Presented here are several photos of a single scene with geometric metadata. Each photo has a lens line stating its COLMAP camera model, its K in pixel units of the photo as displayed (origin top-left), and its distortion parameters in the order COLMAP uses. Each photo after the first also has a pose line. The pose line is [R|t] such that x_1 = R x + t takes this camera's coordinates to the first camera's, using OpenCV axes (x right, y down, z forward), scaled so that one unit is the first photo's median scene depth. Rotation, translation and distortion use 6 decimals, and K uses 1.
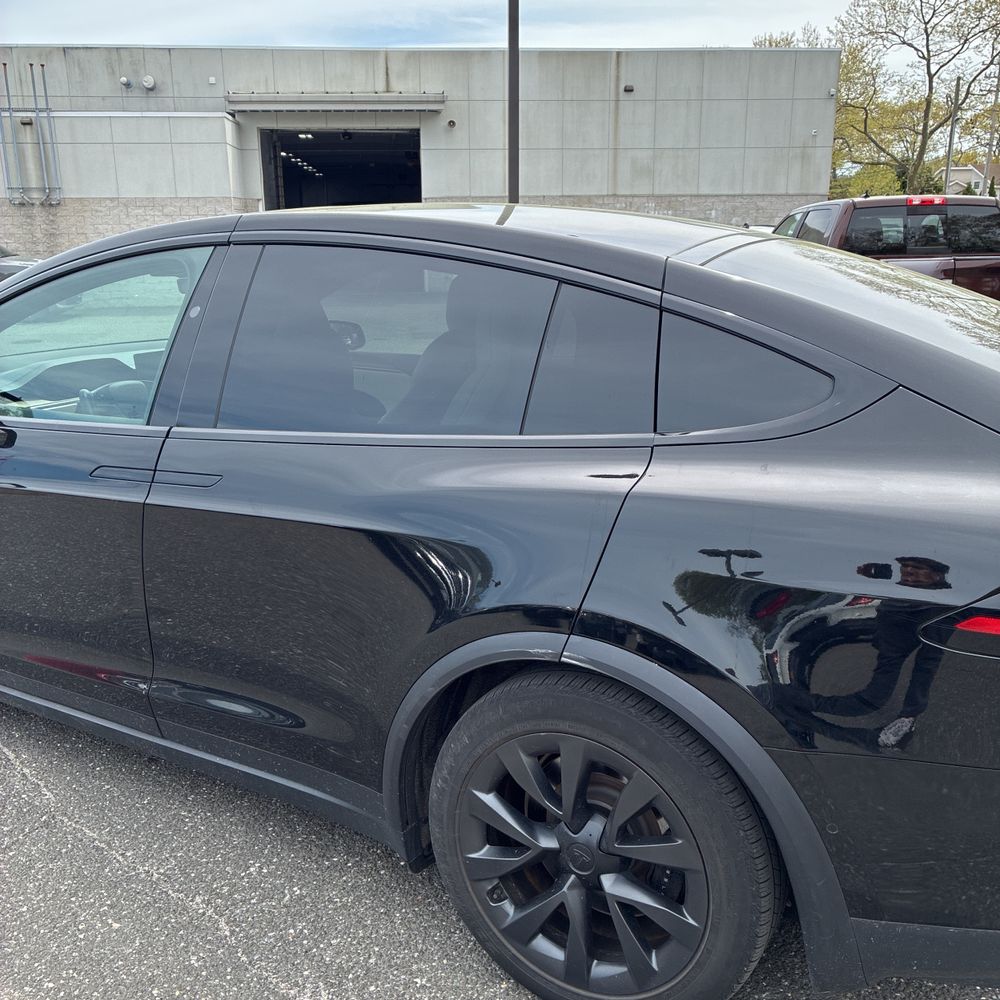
lens RADIAL K [[1017.9, 0, 488.3], [0, 1017.9, 504.1], [0, 0, 1]] dist [0.023416, 0.000000]
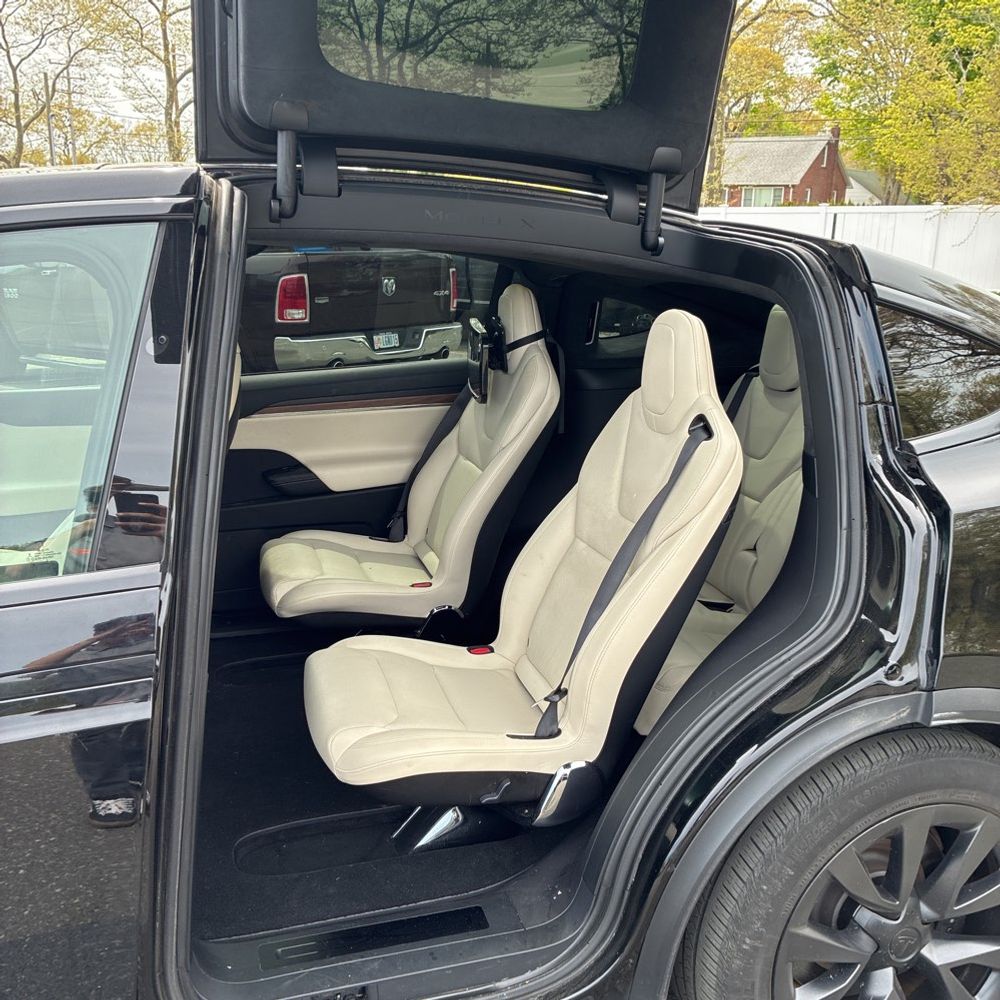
lens RADIAL K [[1017.9, 0, 481.9], [0, 1017.9, 508.1], [0, 0, 1]] dist [0.023416, 0.000000]
pose [[0.684661, -0.179319, 0.706459, -0.181365], [0.174613, 0.981392, 0.079879, -0.037359], [-0.707637, 0.068667, 0.703232, 0.162101]]
